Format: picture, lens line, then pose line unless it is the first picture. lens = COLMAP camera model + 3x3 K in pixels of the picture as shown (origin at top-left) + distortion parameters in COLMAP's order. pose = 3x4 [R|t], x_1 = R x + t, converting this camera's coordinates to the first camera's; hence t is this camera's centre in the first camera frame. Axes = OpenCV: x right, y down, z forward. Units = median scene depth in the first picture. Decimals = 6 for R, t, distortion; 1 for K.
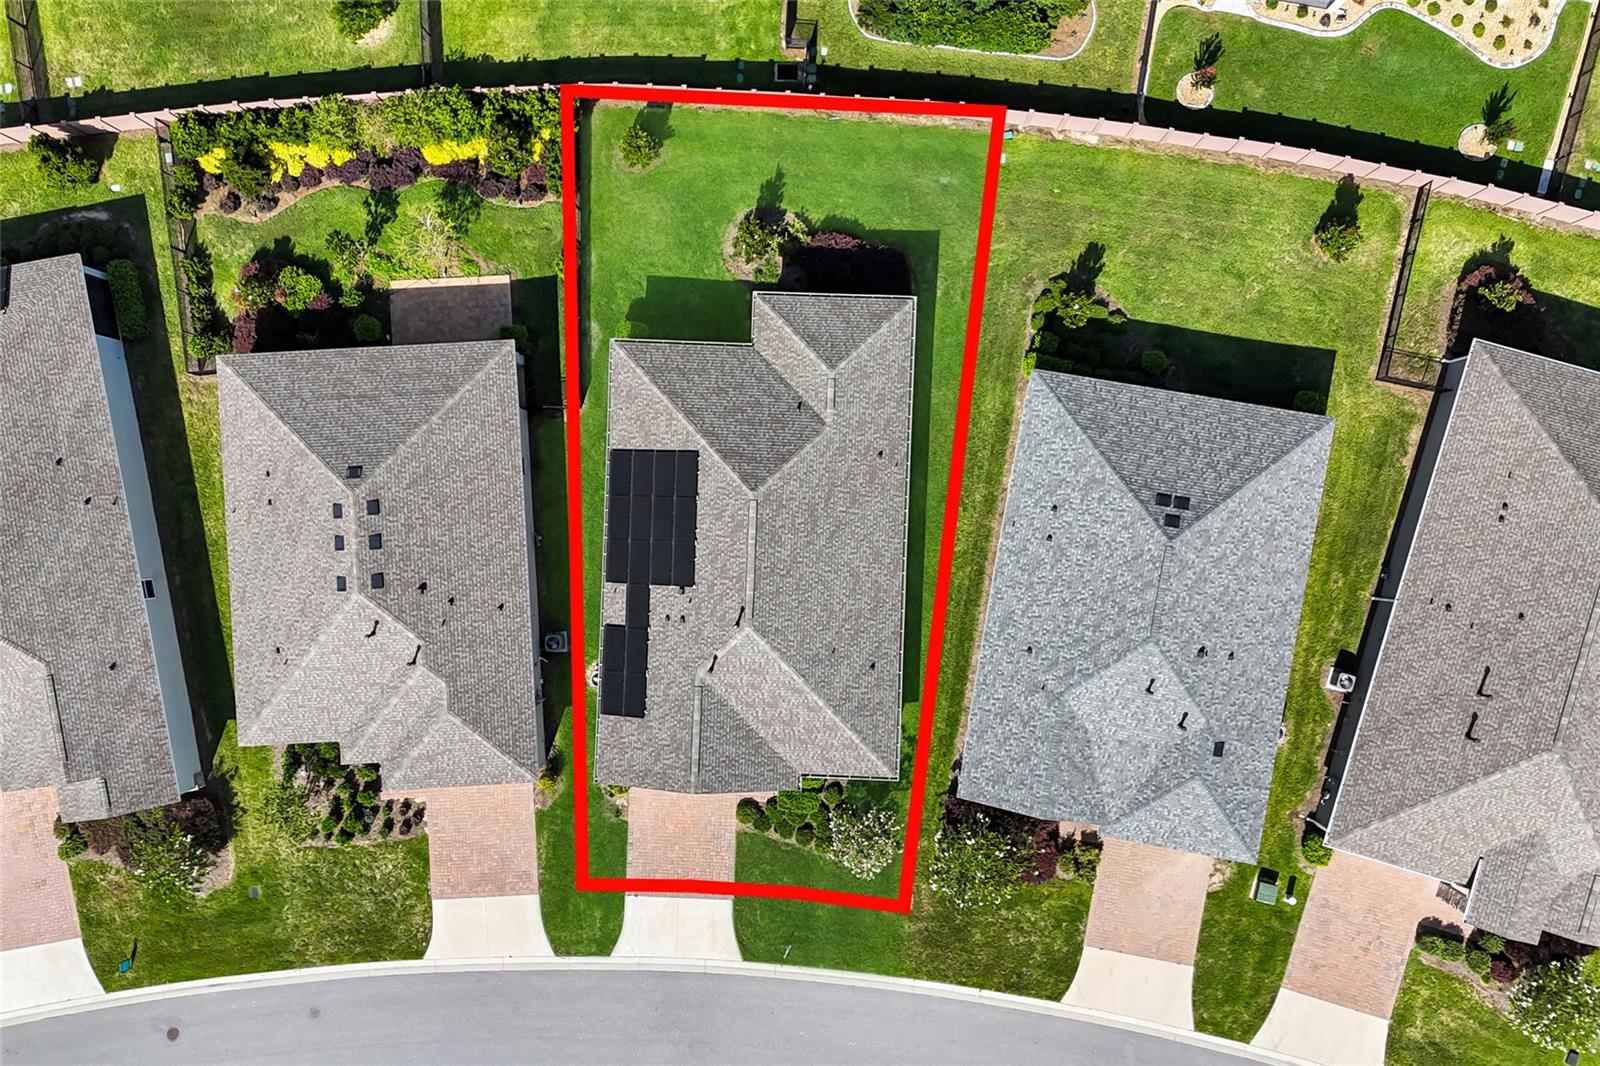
lens RADIAL K [[1393.3, 0, 793.8], [0, 1393.3, 532.1], [0, 0, 1]] dist [0.113899, -0.161959]
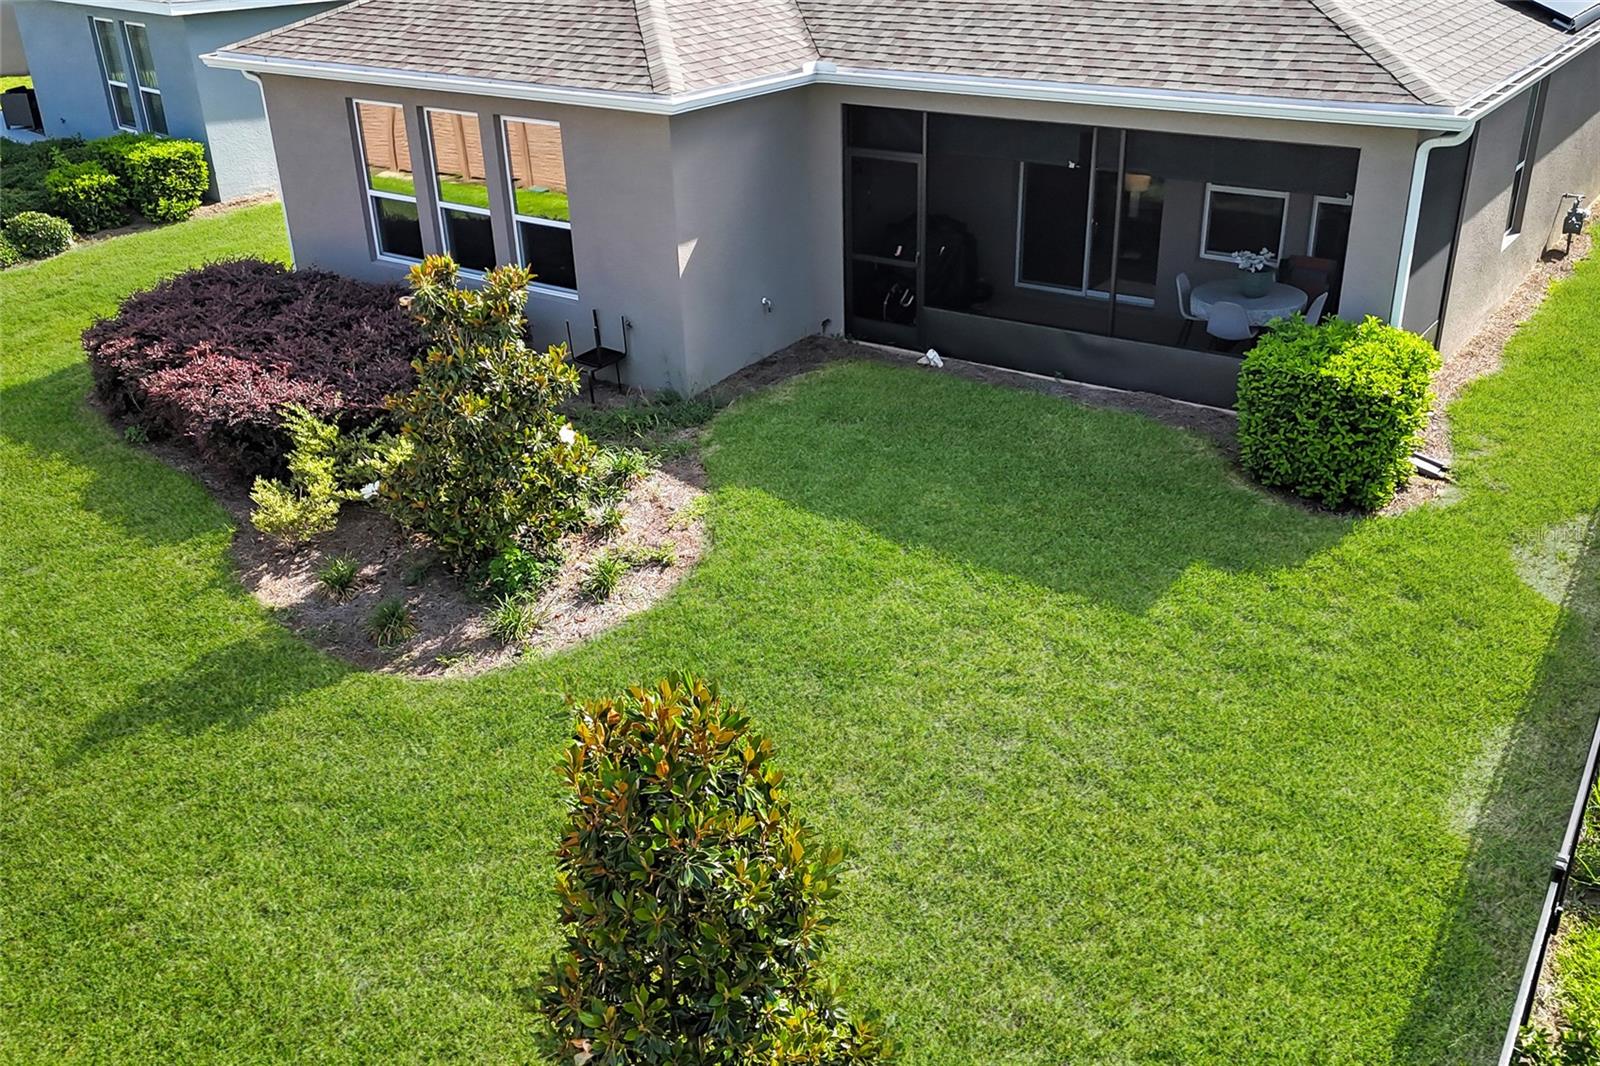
lens RADIAL K [[1439.5, 0, 800.0], [0, 1439.5, 533.0], [0, 0, 1]] dist [0.094350, -0.130422]
pose [[-0.836614, -0.193184, 0.512599, -0.156574], [0.545280, -0.383224, 0.745526, -0.326350], [0.052417, 0.903227, 0.425950, 0.913442]]
